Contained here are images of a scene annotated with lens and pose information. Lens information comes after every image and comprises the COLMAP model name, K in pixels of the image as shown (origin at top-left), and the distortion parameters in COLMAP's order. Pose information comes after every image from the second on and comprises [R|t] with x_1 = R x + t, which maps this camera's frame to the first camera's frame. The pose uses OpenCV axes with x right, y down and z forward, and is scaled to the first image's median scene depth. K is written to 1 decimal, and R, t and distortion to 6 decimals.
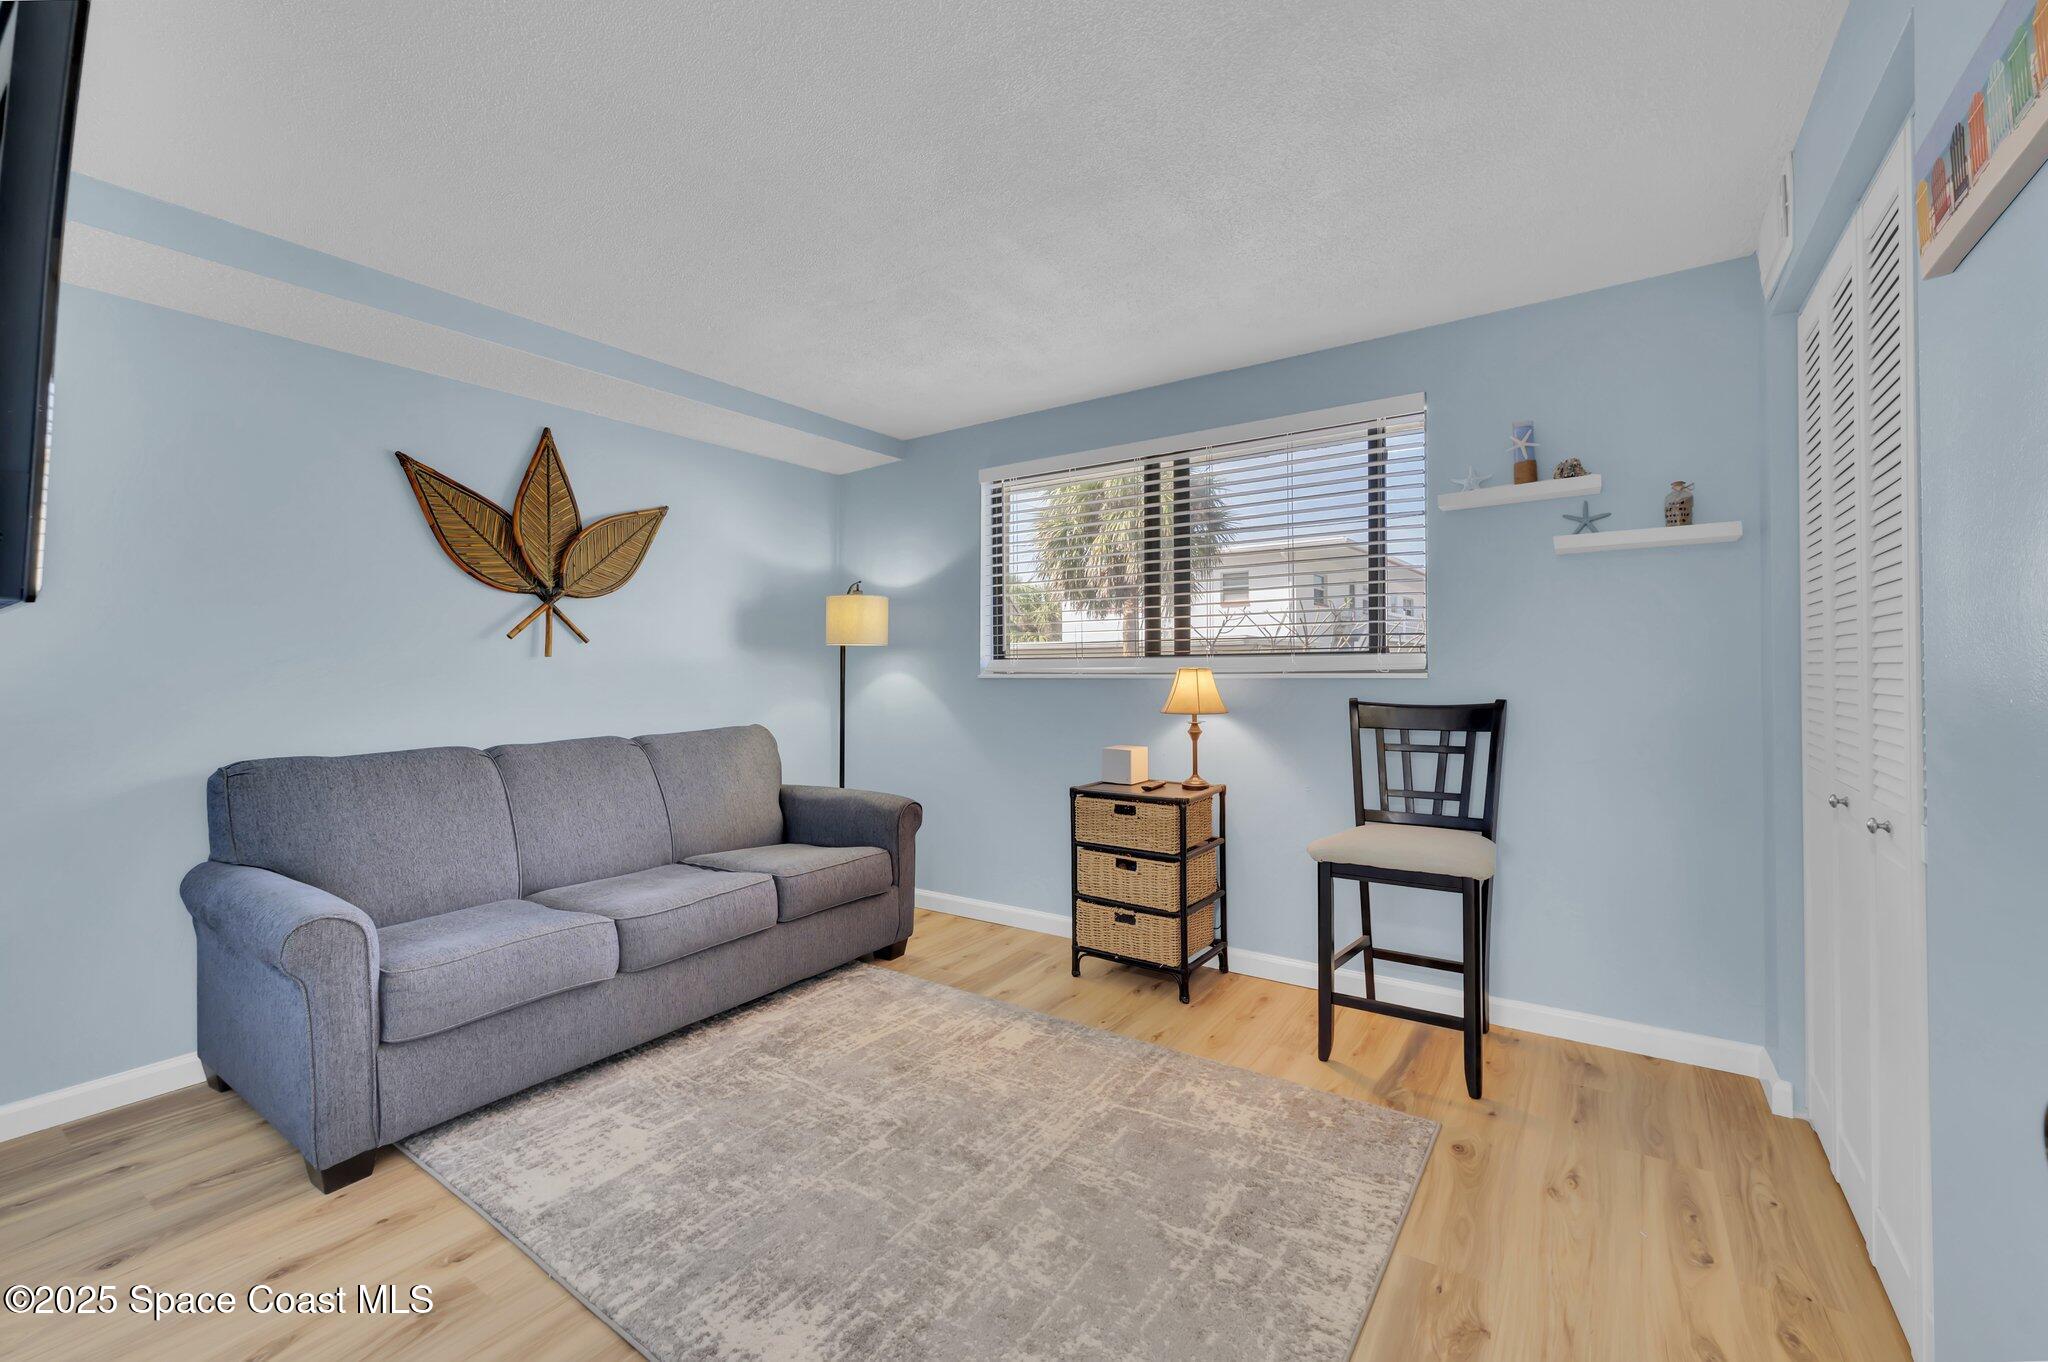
lens RADIAL K [[846.4, 0, 1029.3], [0, 846.4, 670.7], [0, 0, 1]] dist [-0.000058, -0.000282]
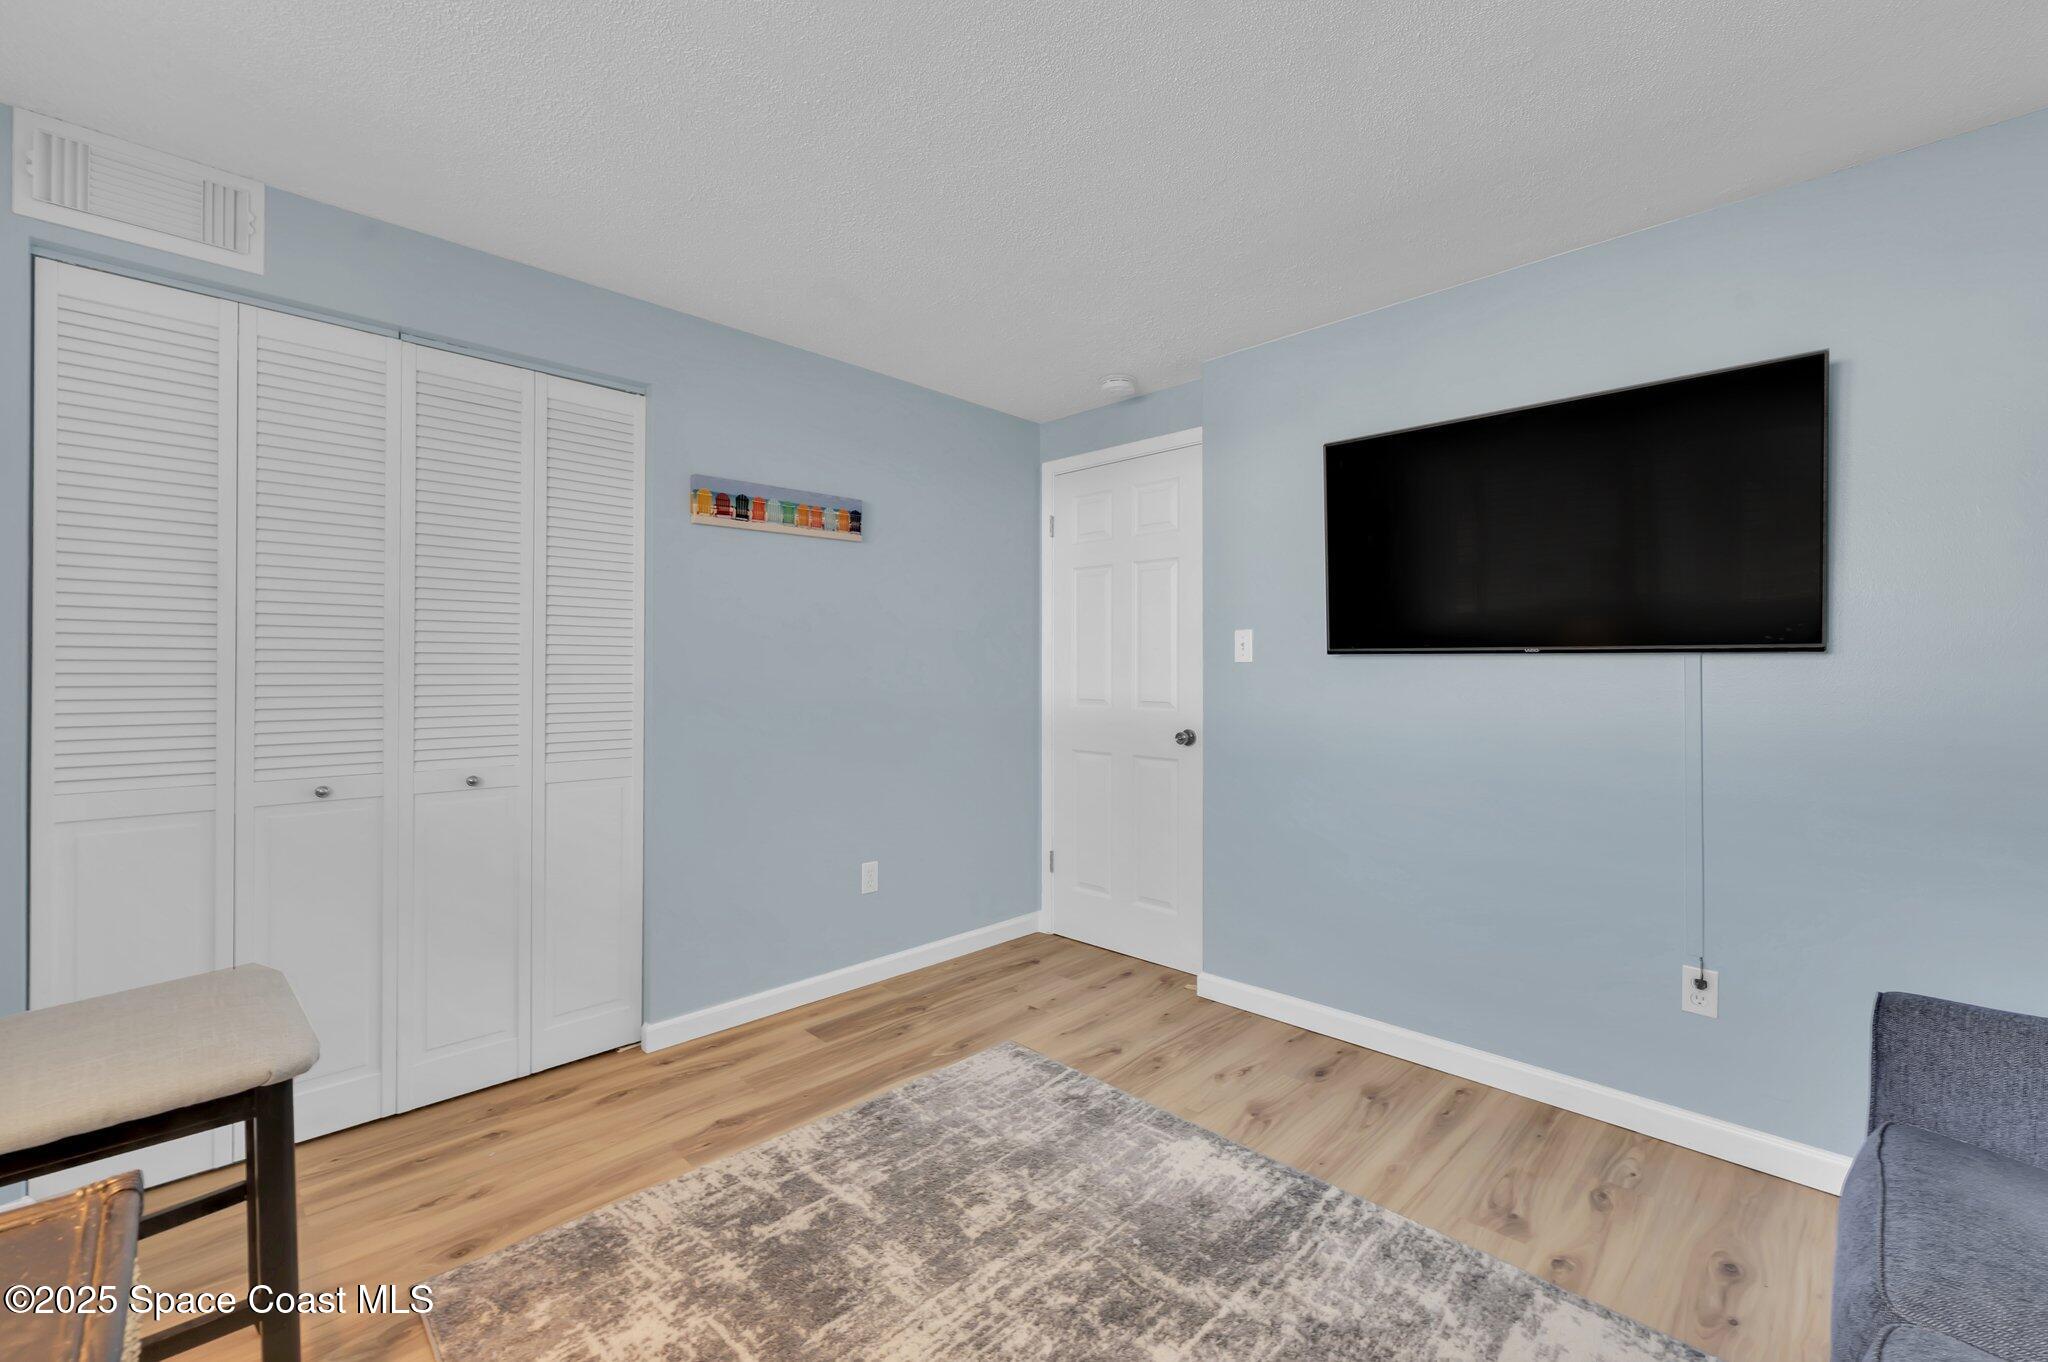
lens RADIAL K [[846.4, 0, 1029.3], [0, 846.4, 670.7], [0, 0, 1]] dist [-0.000058, -0.000282]
pose [[-0.984579, 0.005362, 0.174858, -0.225685], [0.004366, 0.999972, -0.006077, -0.002037], [-0.174886, -0.005219, -0.984575, 2.007923]]
